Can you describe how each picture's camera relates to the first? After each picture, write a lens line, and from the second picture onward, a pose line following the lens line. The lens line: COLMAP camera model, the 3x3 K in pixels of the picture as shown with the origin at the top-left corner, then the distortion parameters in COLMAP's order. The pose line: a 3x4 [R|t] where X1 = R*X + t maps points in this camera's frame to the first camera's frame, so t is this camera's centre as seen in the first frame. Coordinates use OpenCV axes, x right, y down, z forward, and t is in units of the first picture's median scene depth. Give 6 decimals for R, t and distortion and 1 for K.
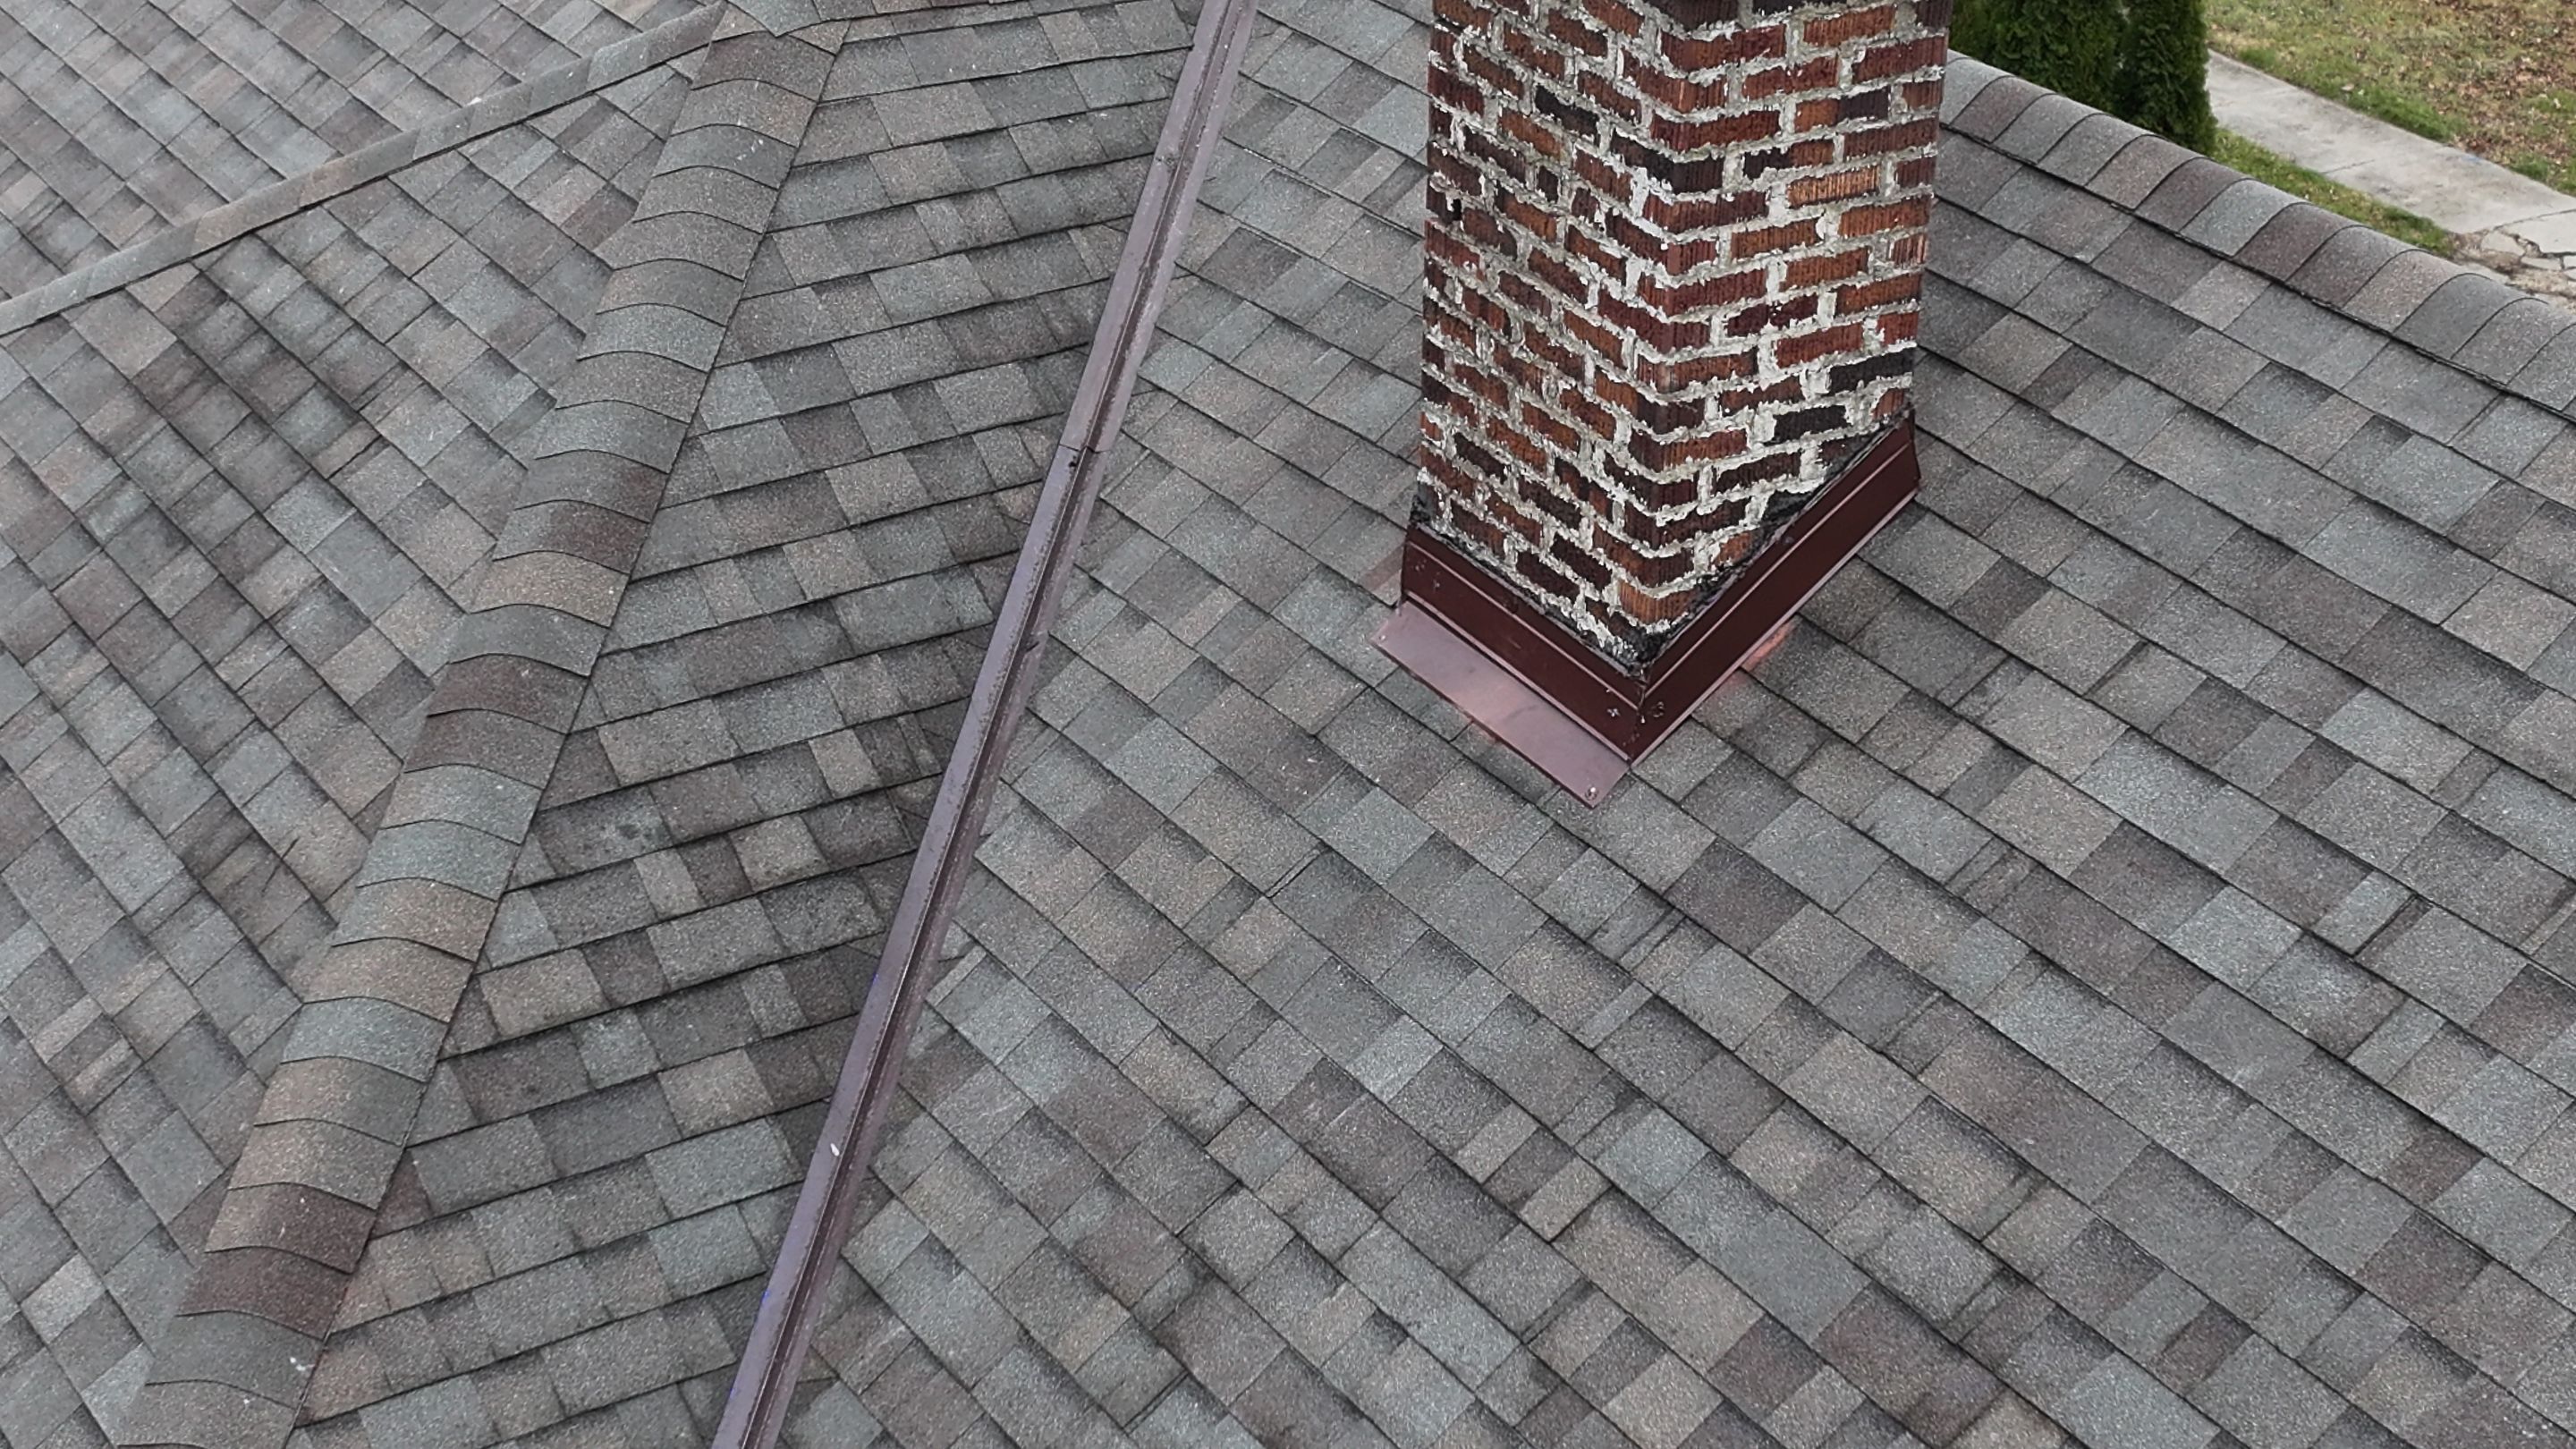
lens RADIAL K [[4588.4, 0, 1288.0], [0, 4588.4, 724.5], [0, 0, 1]] dist [-0.003066, 0.091260]
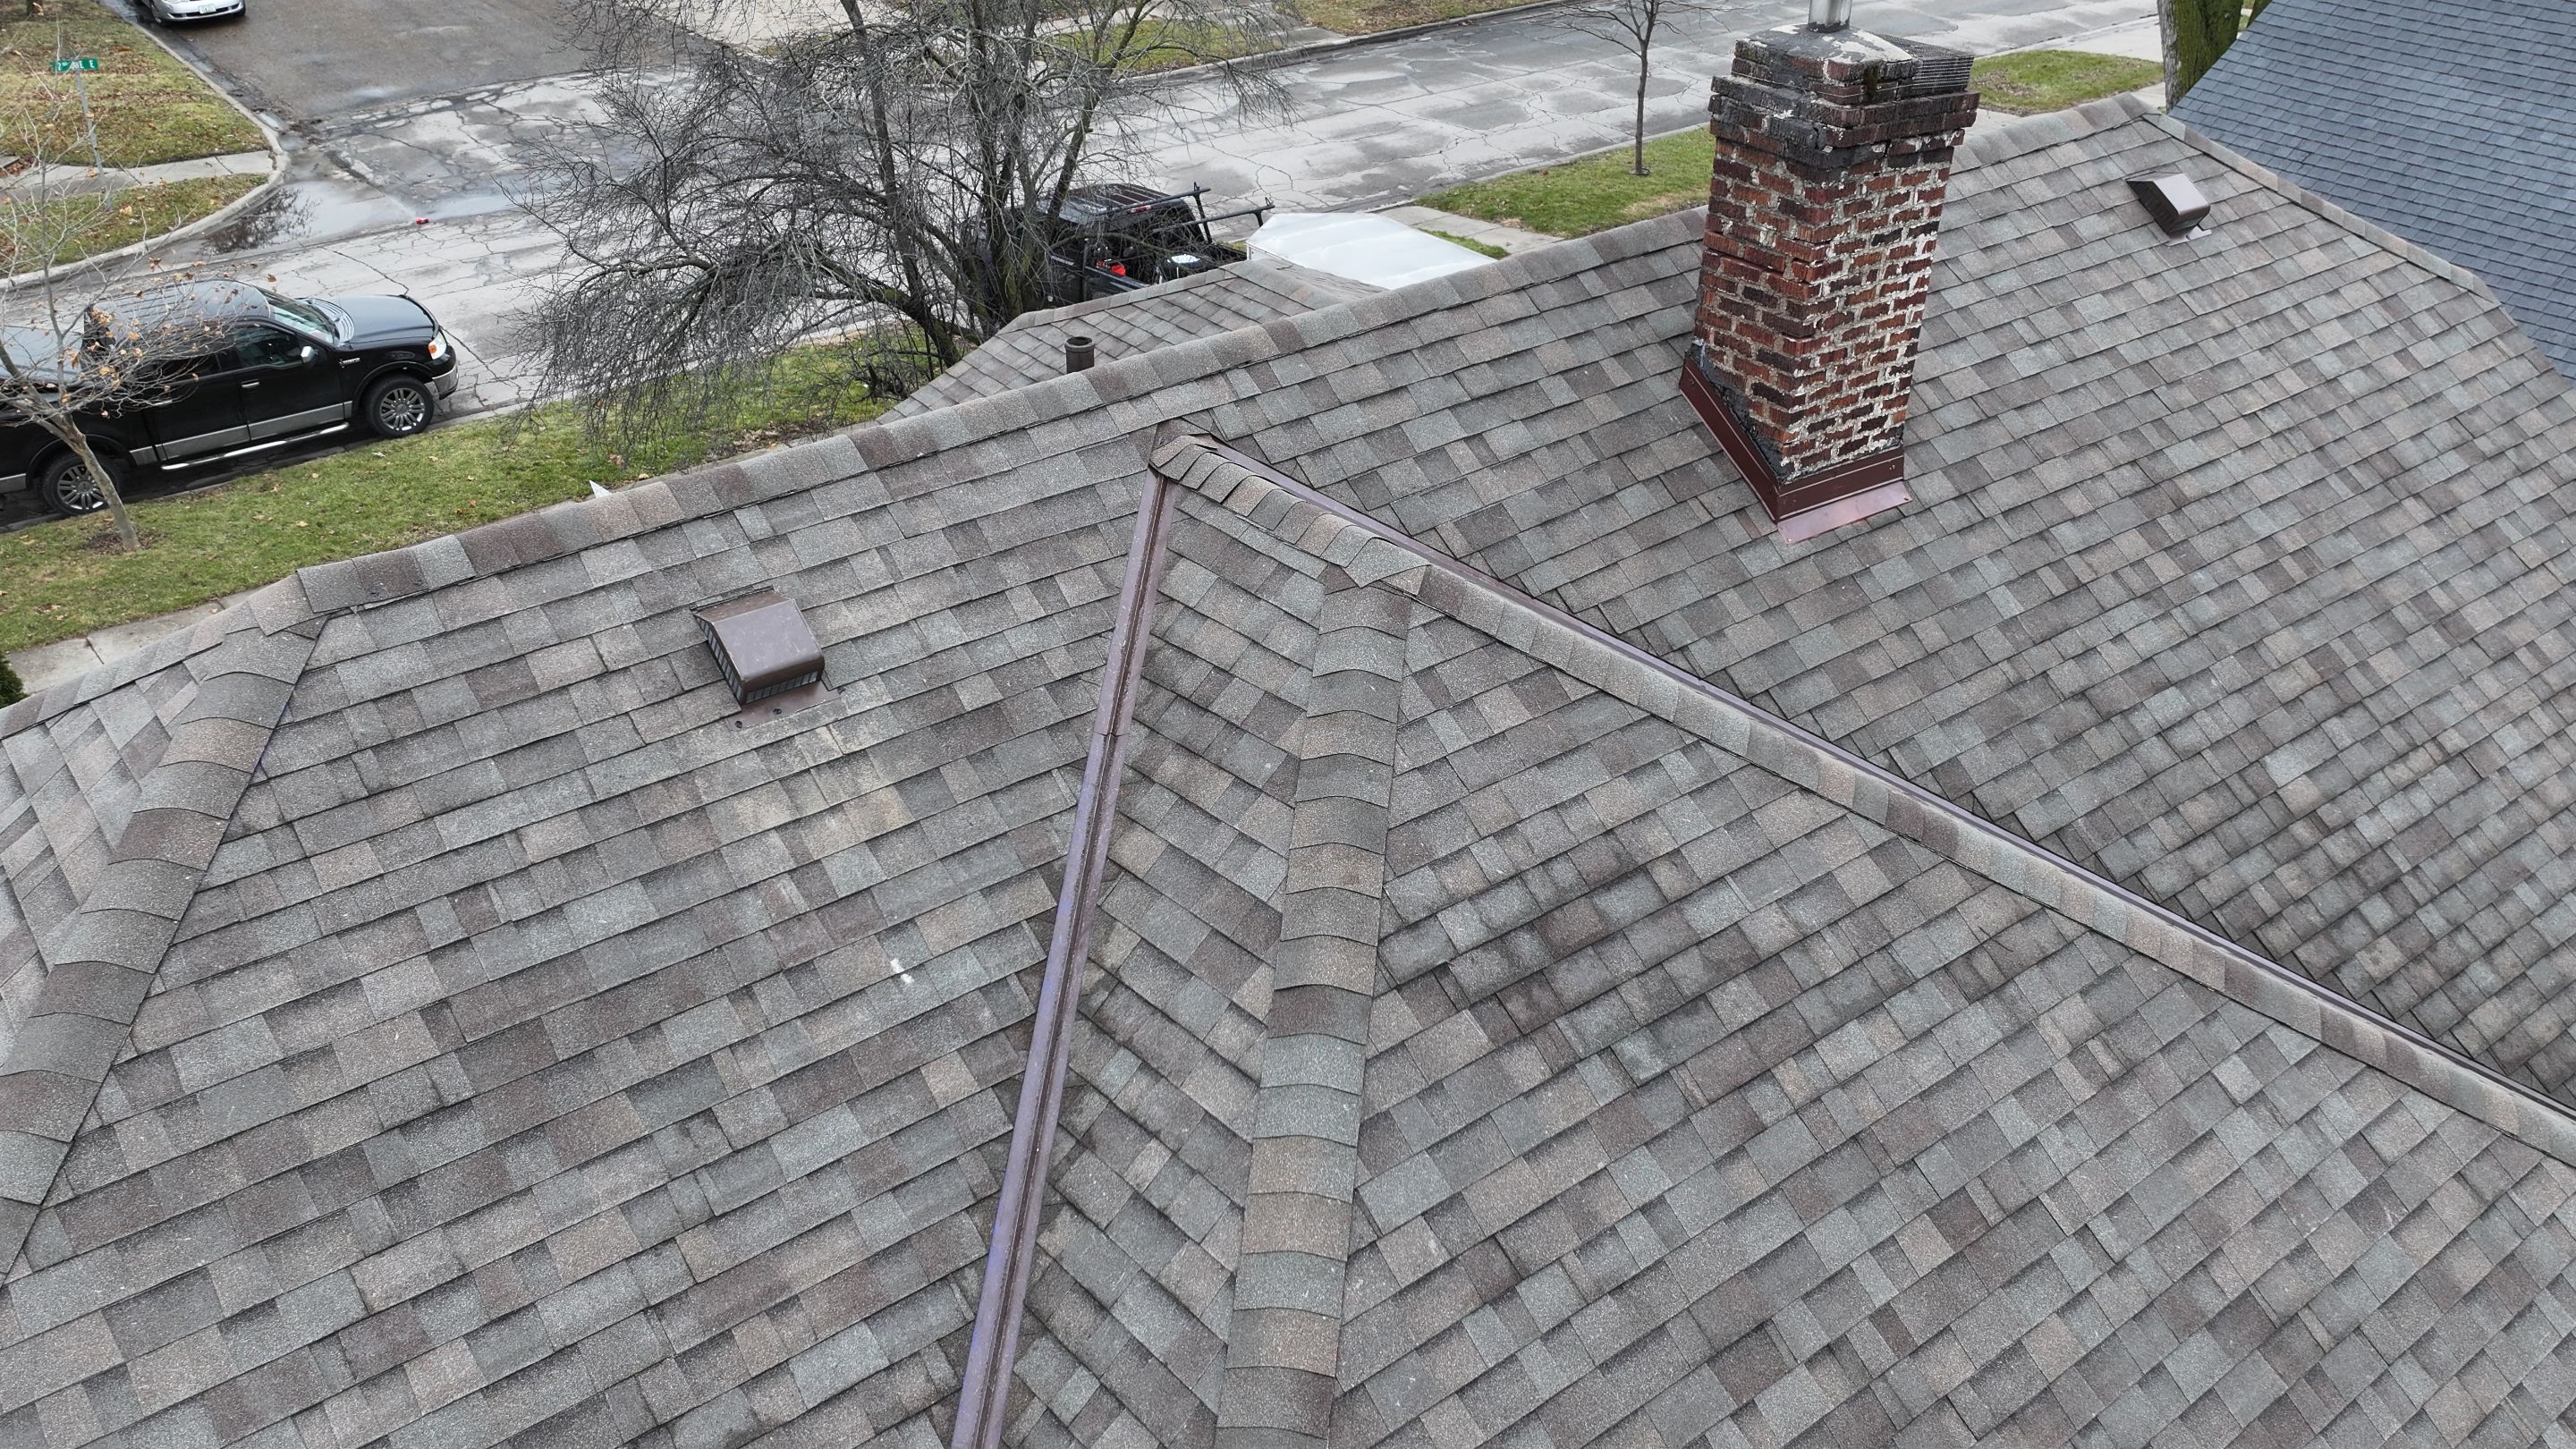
lens RADIAL K [[2080.8, 0, 1288.0], [0, 2080.8, 724.5], [0, 0, 1]] dist [0.009649, -0.008319]
pose [[-0.112390, -0.512190, 0.851487, -0.892278], [0.439509, 0.742911, 0.504891, -0.593300], [-0.891179, 0.430981, 0.141617, 1.190781]]
